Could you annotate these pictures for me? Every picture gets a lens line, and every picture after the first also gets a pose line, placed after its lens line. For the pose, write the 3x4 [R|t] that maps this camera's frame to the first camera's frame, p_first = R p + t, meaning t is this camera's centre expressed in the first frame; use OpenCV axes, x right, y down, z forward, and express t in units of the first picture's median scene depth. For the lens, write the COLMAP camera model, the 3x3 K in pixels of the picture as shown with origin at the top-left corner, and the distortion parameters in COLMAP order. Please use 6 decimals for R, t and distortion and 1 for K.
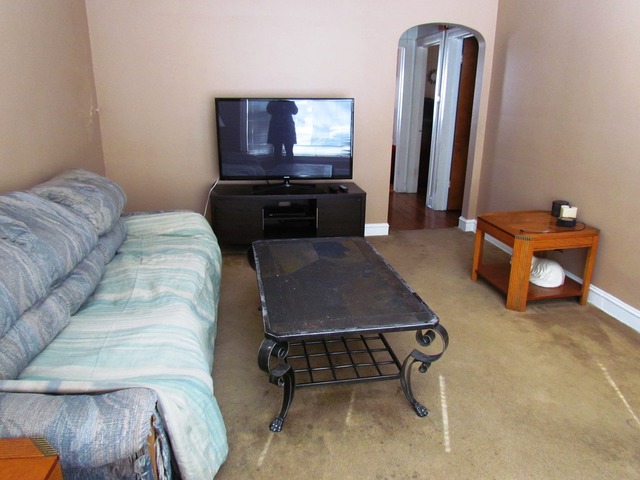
lens RADIAL K [[446.6, 0, 320.0], [0, 446.6, 240.0], [0, 0, 1]] dist [-0.035144, -0.000952]
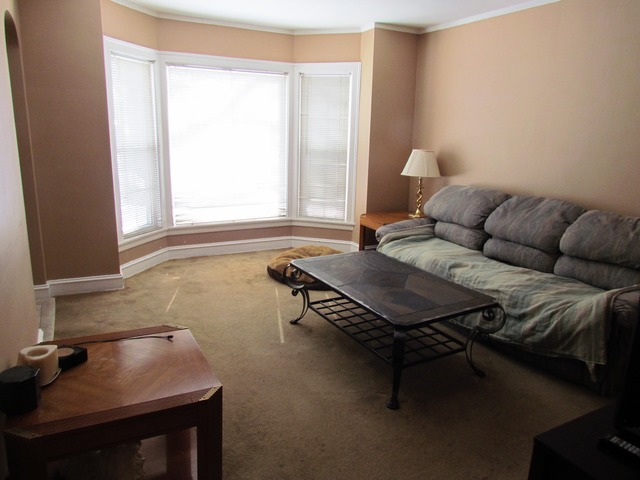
lens RADIAL K [[458.2, 0, 320.0], [0, 458.2, 240.0], [0, 0, 1]] dist [0.000274, -0.000087]
pose [[-0.946436, 0.034473, -0.321045, 0.602666], [-0.136200, 0.858878, 0.493739, -0.633654], [0.292759, 0.511019, -0.808178, 2.011748]]
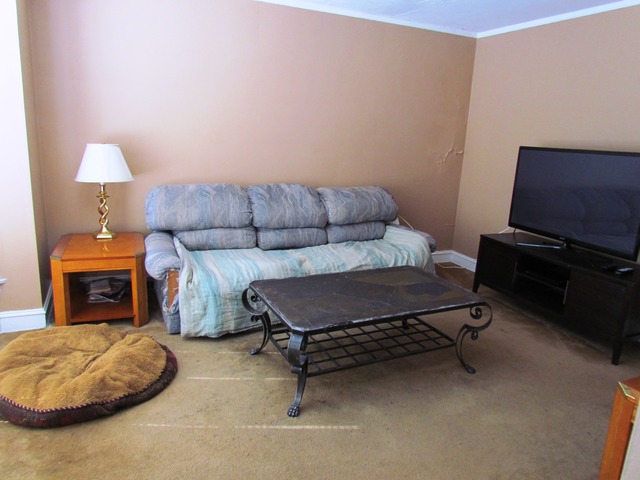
lens RADIAL K [[446.6, 0, 320.0], [0, 446.6, 240.0], [0, 0, 1]] dist [-0.035144, -0.000952]
pose [[0.266633, 0.222114, -0.937855, 1.071646], [-0.337554, 0.932971, 0.124990, -0.153797], [0.902754, 0.283250, 0.323736, 0.531964]]
